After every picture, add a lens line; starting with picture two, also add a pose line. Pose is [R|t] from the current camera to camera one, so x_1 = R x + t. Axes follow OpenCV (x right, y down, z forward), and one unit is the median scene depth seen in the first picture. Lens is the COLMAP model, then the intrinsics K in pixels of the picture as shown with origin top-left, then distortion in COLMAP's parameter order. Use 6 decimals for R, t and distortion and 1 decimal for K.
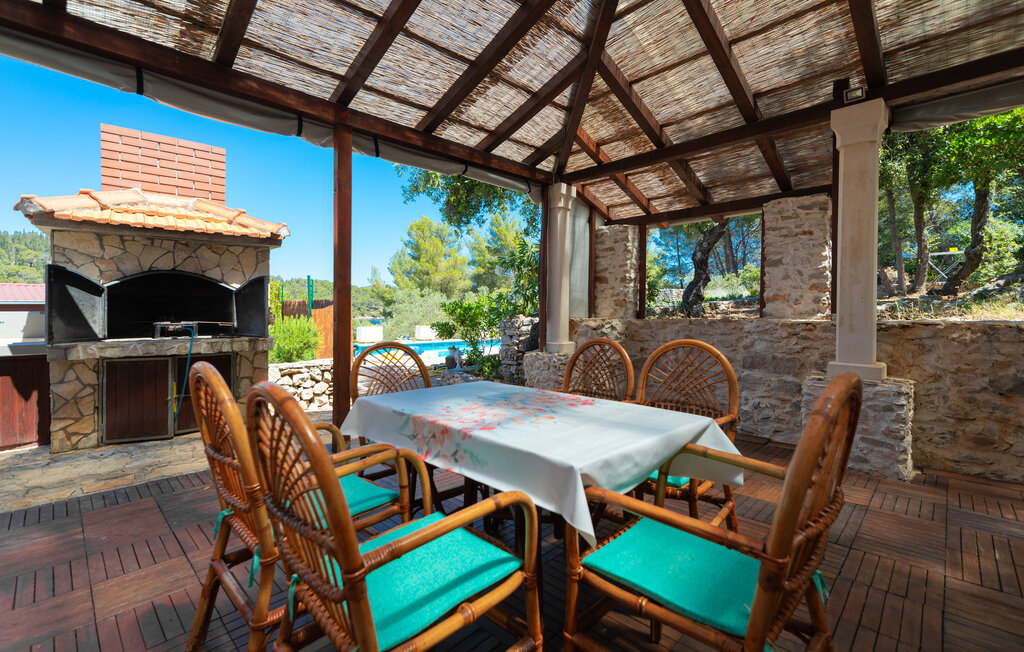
lens RADIAL K [[444.9, 0, 513.5], [0, 444.9, 321.7], [0, 0, 1]] dist [0.005582, 0.001611]
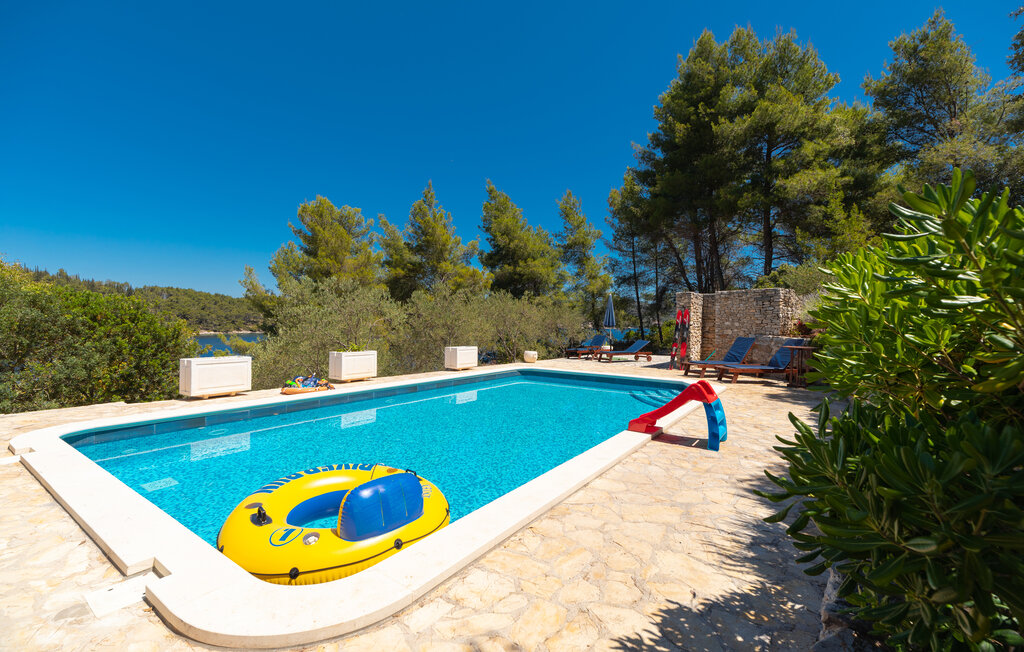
lens RADIAL K [[444.9, 0, 512.3], [0, 444.9, 327.9], [0, 0, 1]] dist [0.005582, 0.001611]
pose [[0.975130, 0.001196, 0.221629, -0.054889], [0.002841, 0.999836, -0.017894, -0.002920], [-0.221614, 0.018079, 0.974967, 0.200065]]
